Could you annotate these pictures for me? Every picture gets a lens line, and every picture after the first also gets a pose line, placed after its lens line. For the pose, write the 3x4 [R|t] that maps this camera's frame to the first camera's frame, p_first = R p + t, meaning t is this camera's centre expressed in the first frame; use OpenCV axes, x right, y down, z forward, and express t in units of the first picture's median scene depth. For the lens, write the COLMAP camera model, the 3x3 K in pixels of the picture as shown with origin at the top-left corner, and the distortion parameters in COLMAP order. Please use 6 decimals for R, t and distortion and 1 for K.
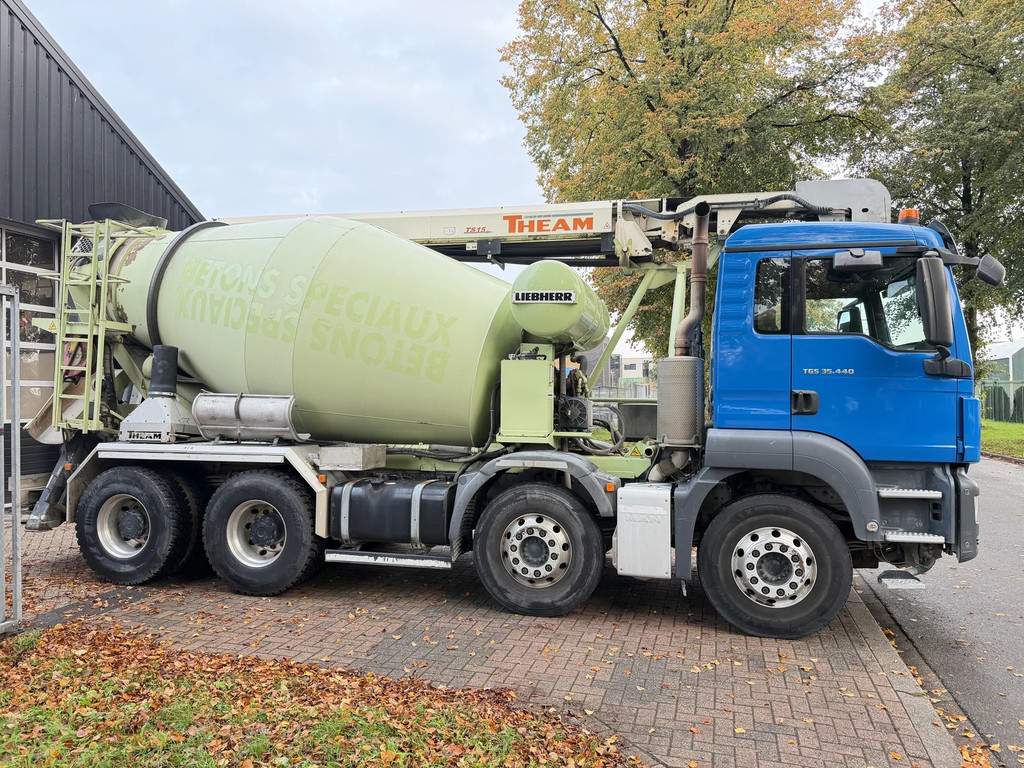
lens RADIAL K [[717.5, 0, 512.0], [0, 717.5, 384.0], [0, 0, 1]] dist [0.076405, -0.002838]
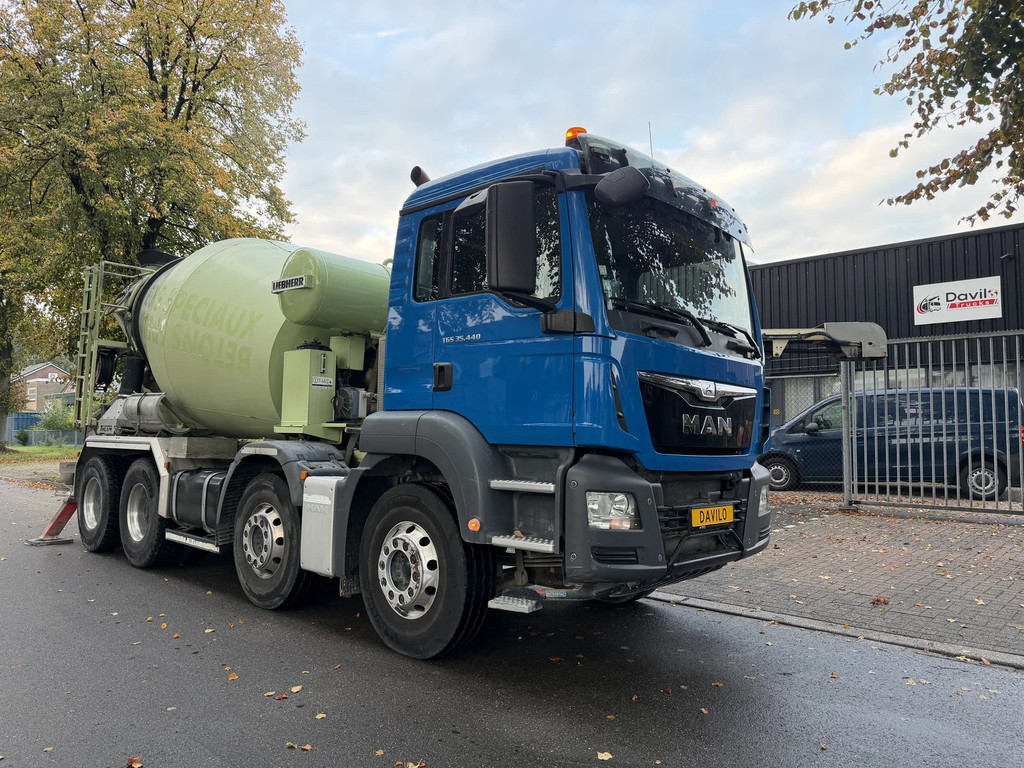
lens RADIAL K [[717.5, 0, 512.0], [0, 717.5, 384.0], [0, 0, 1]] dist [0.076405, -0.002838]
pose [[0.872046, -0.029944, -0.488507, 0.806142], [0.004880, 0.998609, -0.052500, 0.071381], [0.489399, 0.043399, 0.870979, 0.283242]]
